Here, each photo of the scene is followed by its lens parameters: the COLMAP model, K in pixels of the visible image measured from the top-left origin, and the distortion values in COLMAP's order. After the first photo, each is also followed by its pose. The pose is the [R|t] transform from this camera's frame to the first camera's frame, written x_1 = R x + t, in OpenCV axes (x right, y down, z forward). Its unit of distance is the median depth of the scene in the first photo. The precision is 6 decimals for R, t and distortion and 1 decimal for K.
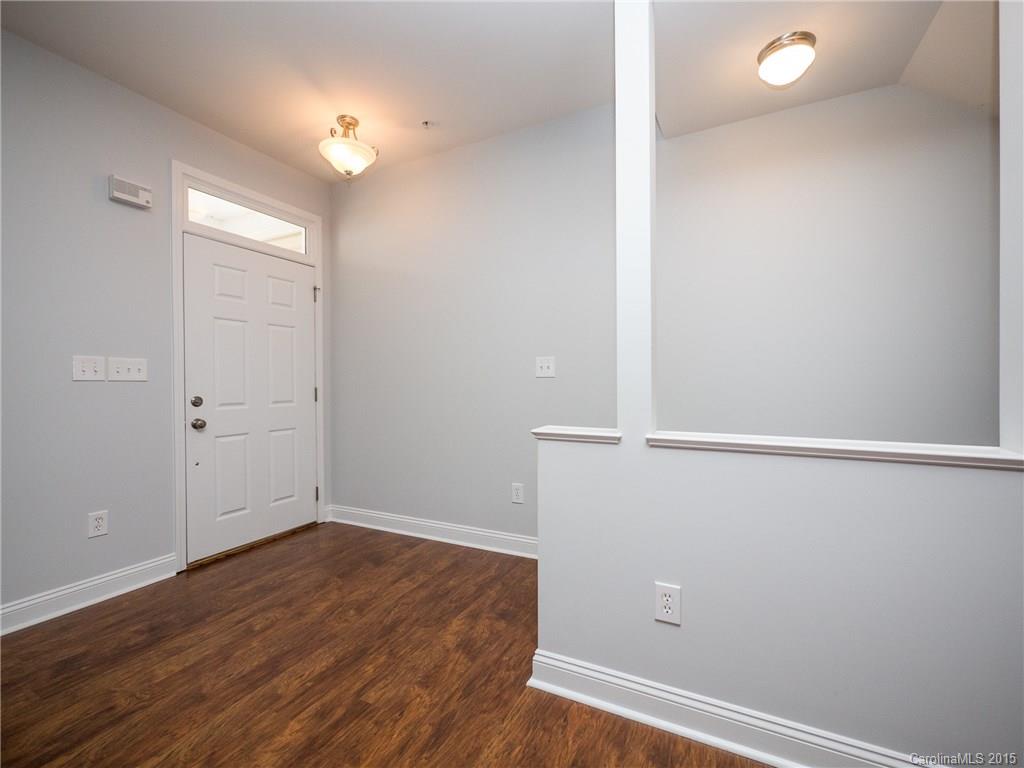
lens RADIAL K [[436.2, 0, 492.6], [0, 436.2, 383.4], [0, 0, 1]] dist [-0.008363, 0.000445]
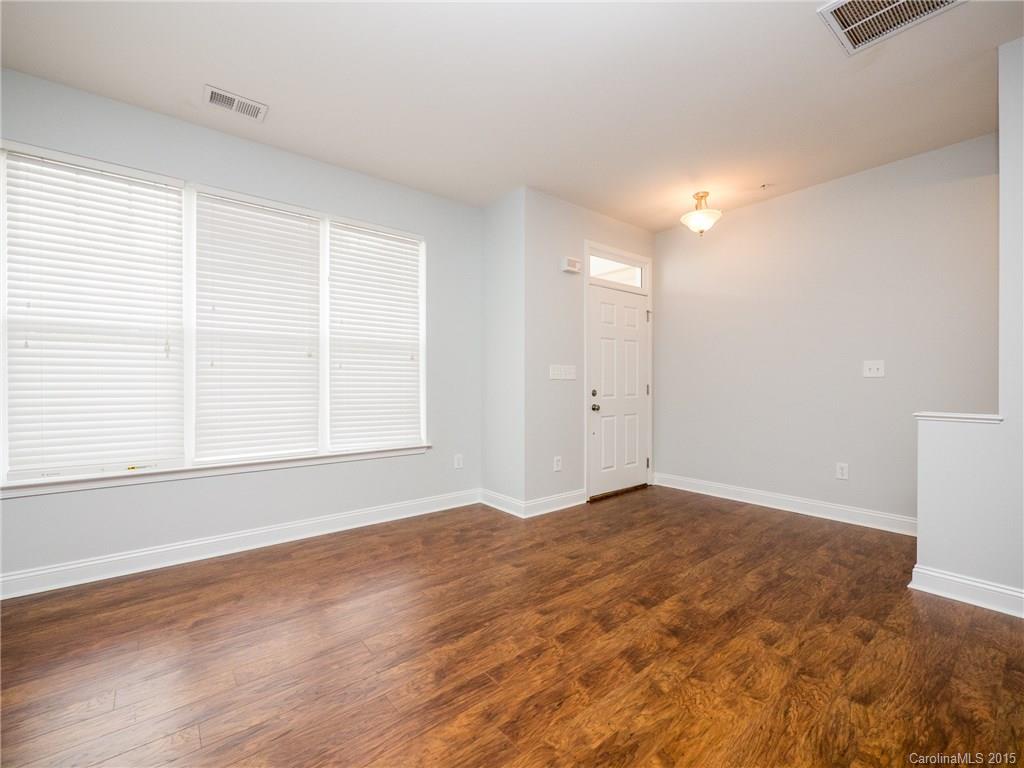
lens RADIAL K [[436.2, 0, 492.6], [0, 436.2, 383.4], [0, 0, 1]] dist [-0.008363, 0.000445]
pose [[0.915541, 0.005244, -0.402191, -0.403398], [-0.004332, 0.999986, 0.003177, 0.004678], [0.402201, -0.001167, 0.915550, -0.585248]]
